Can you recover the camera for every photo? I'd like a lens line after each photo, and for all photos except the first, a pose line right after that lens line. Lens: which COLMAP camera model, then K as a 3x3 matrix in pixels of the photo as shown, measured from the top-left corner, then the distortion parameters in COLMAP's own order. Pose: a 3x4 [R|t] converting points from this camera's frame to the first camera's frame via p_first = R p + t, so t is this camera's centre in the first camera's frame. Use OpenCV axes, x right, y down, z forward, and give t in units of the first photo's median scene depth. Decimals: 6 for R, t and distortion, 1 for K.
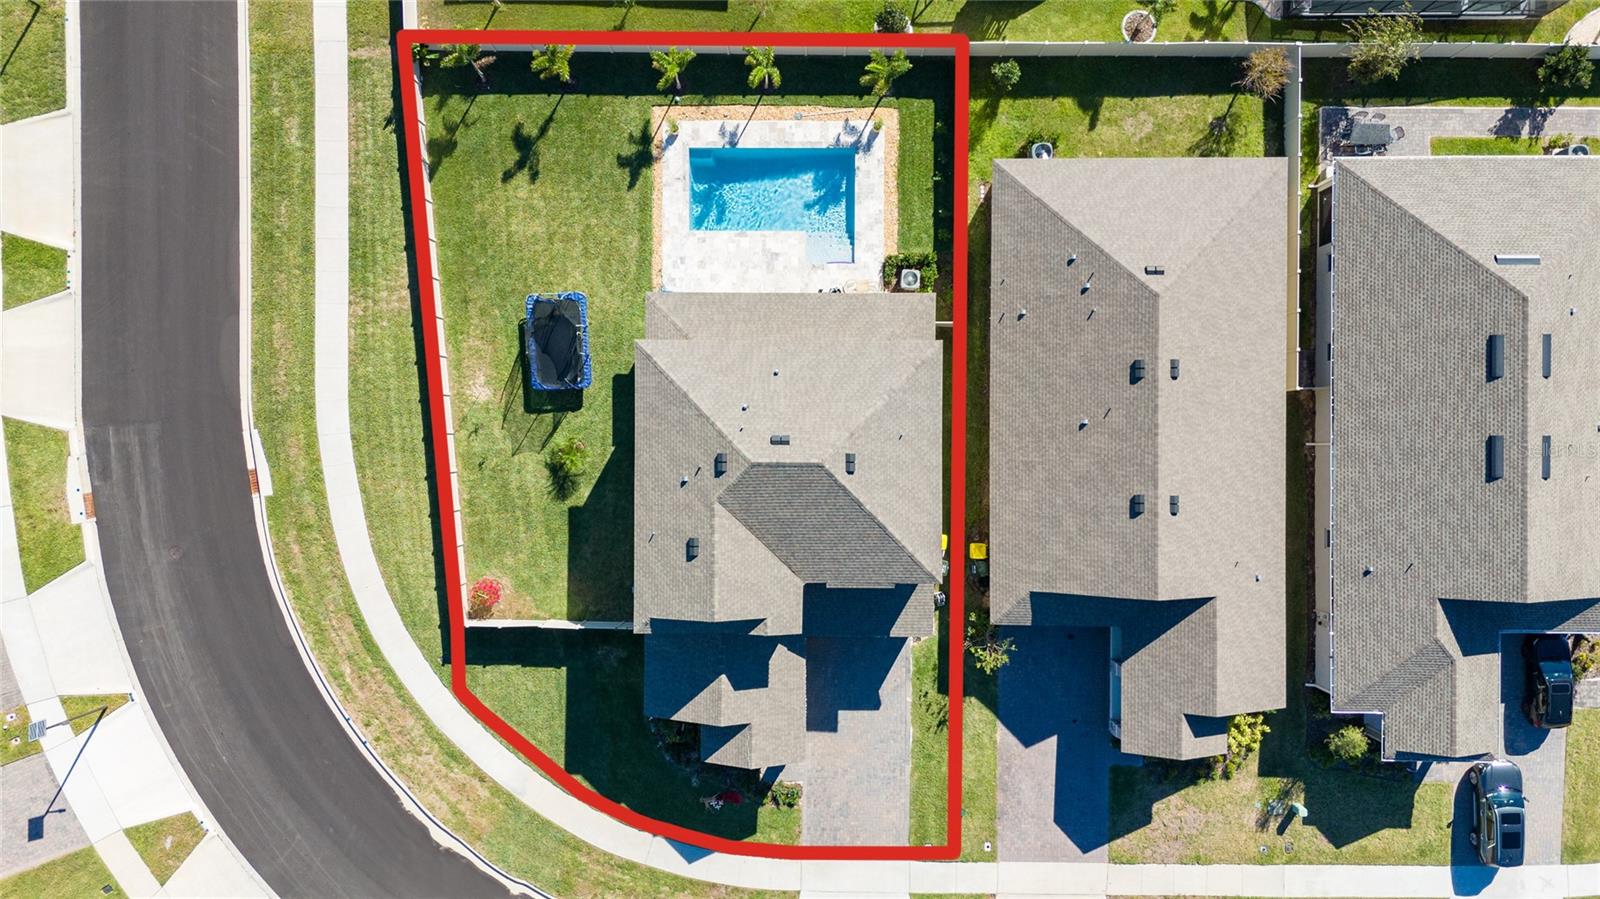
lens RADIAL K [[1161.5, 0, 805.7], [0, 1161.5, 449.6], [0, 0, 1]] dist [0.104320, -0.125002]
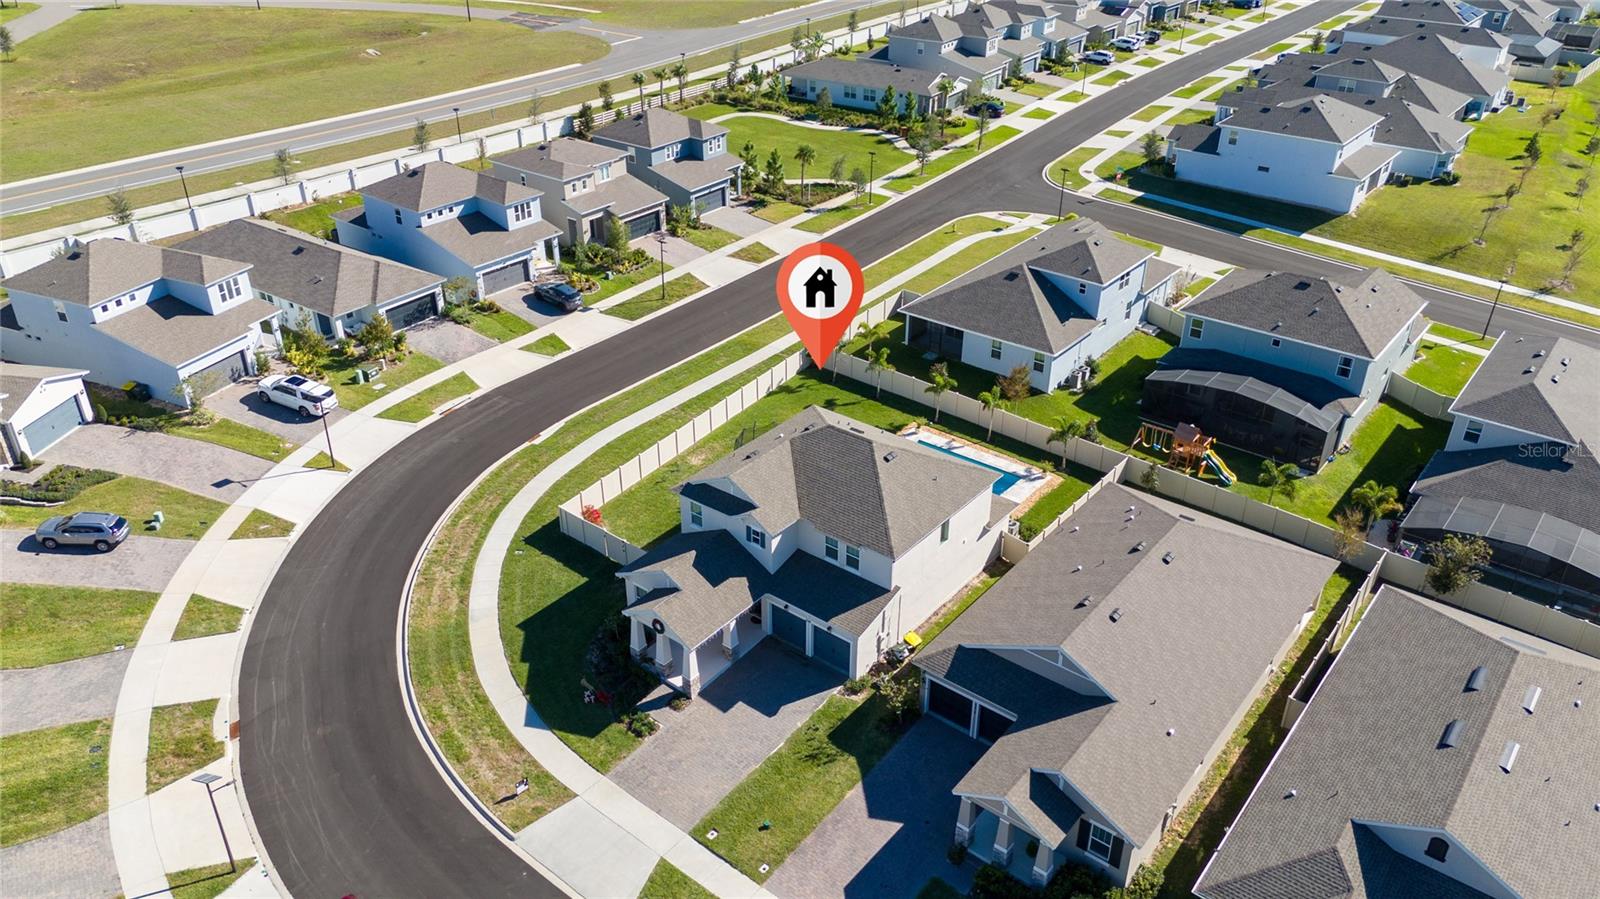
lens RADIAL K [[1161.5, 0, 805.7], [0, 1161.5, 449.6], [0, 0, 1]] dist [0.104320, -0.125002]
pose [[0.783853, 0.325613, -0.528726, 0.542609], [-0.620679, 0.385882, -0.682534, 0.800078], [-0.018217, 0.863175, 0.504576, 0.297868]]
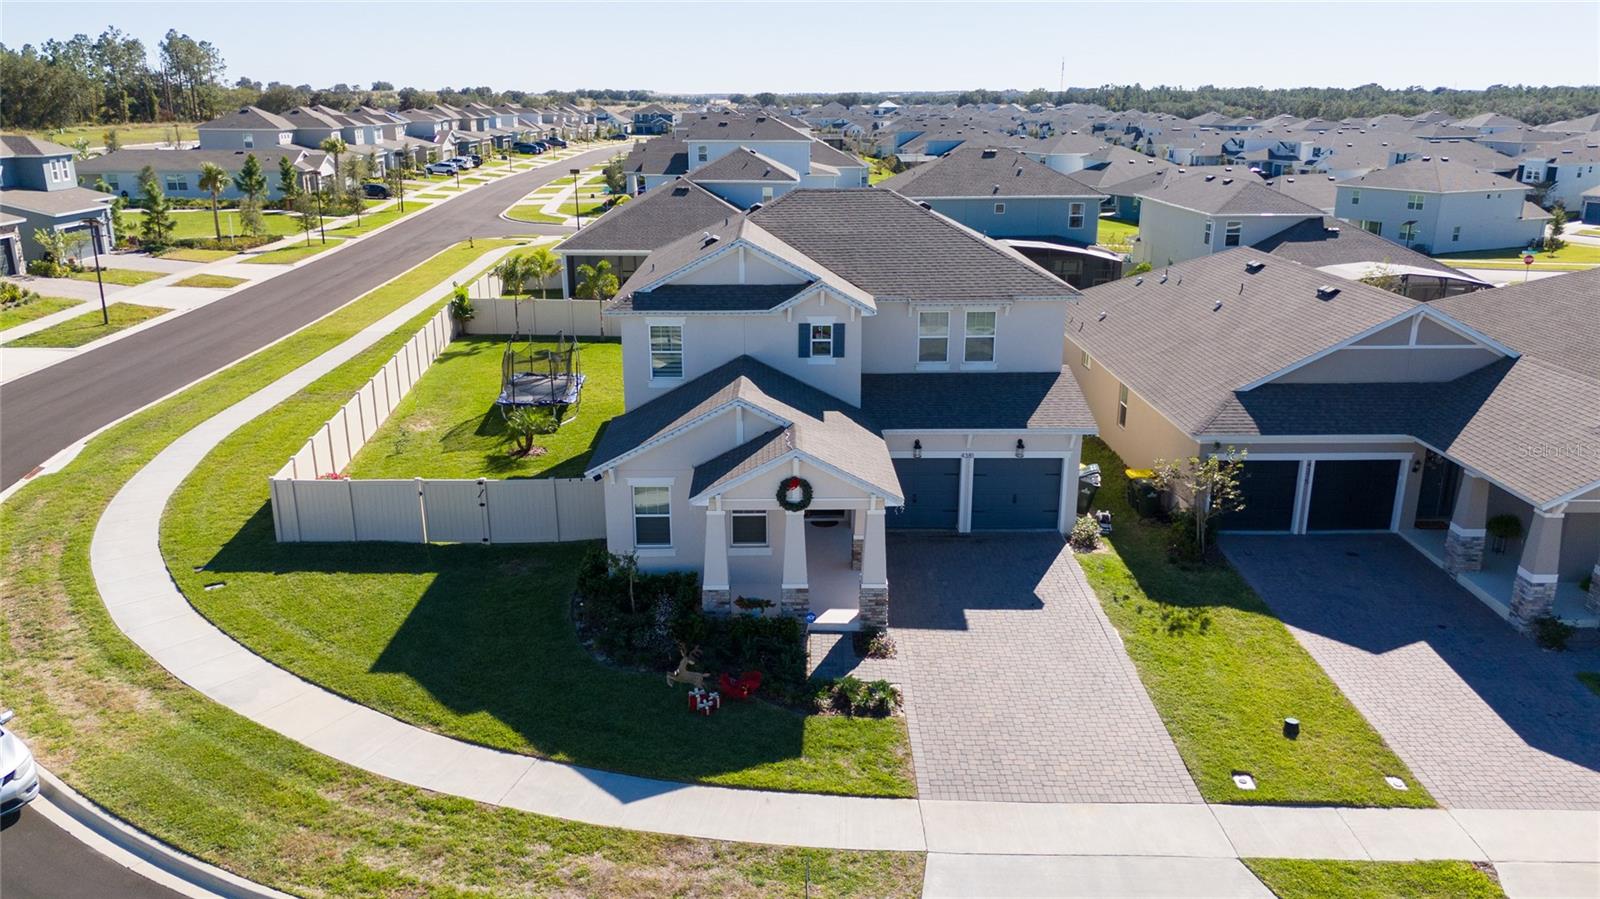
lens RADIAL K [[1161.5, 0, 805.7], [0, 1161.5, 449.6], [0, 0, 1]] dist [0.104320, -0.125002]
pose [[0.999606, 0.011638, 0.025530, -0.051887], [0.021078, 0.289091, -0.957070, 0.683010], [-0.018519, 0.957231, 0.288732, 0.794382]]
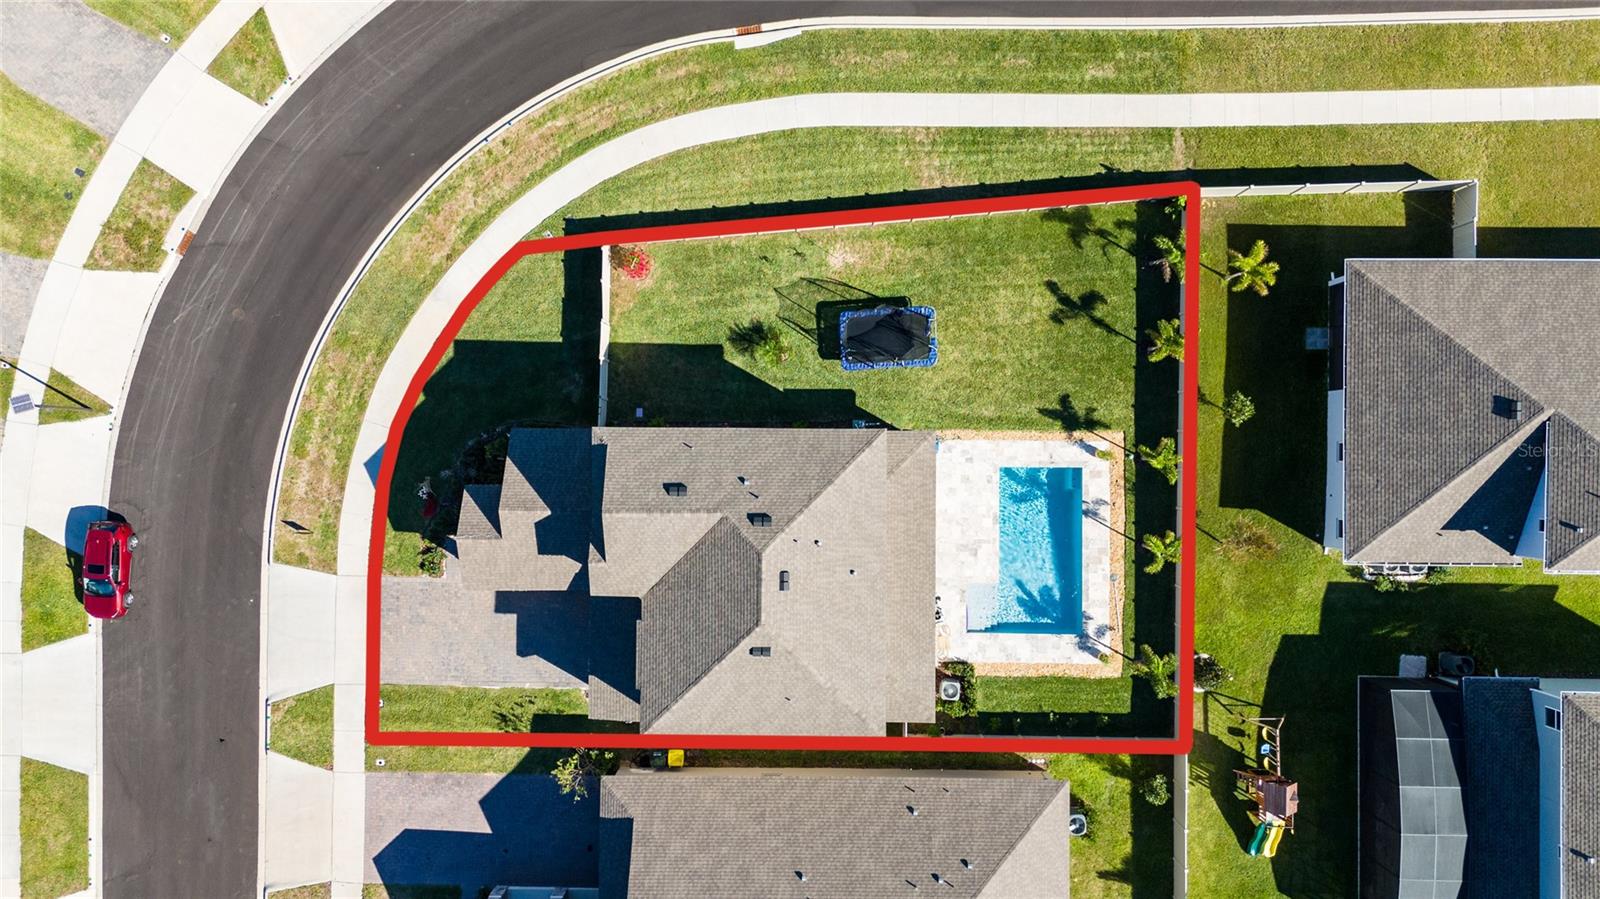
lens RADIAL K [[1161.5, 0, 805.7], [0, 1161.5, 449.6], [0, 0, 1]] dist [0.104320, -0.125002]
pose [[-0.003504, 0.999926, 0.011616, -0.125853], [-0.999991, -0.003529, 0.002137, -0.024285], [0.002178, -0.011608, 0.999930, 0.005017]]
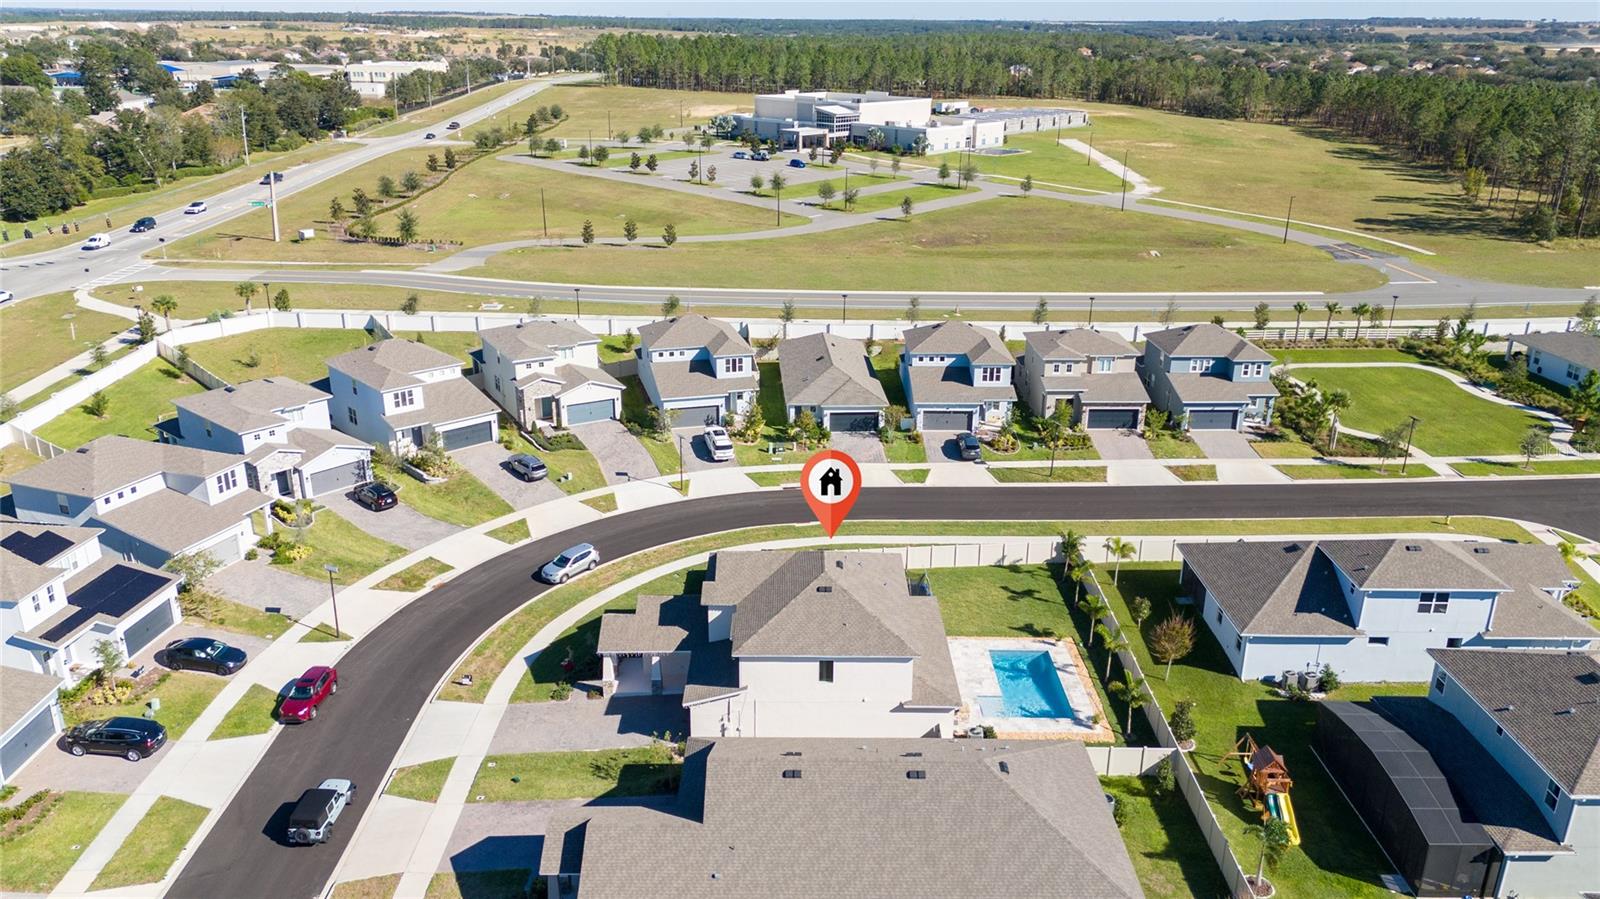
lens RADIAL K [[1161.5, 0, 805.7], [0, 1161.5, 449.6], [0, 0, 1]] dist [0.104320, -0.125002]
pose [[0.007305, 0.359859, -0.932978, 1.094140], [-0.999908, -0.008041, -0.010931, 0.043969], [-0.011436, 0.932972, 0.359767, 0.288298]]
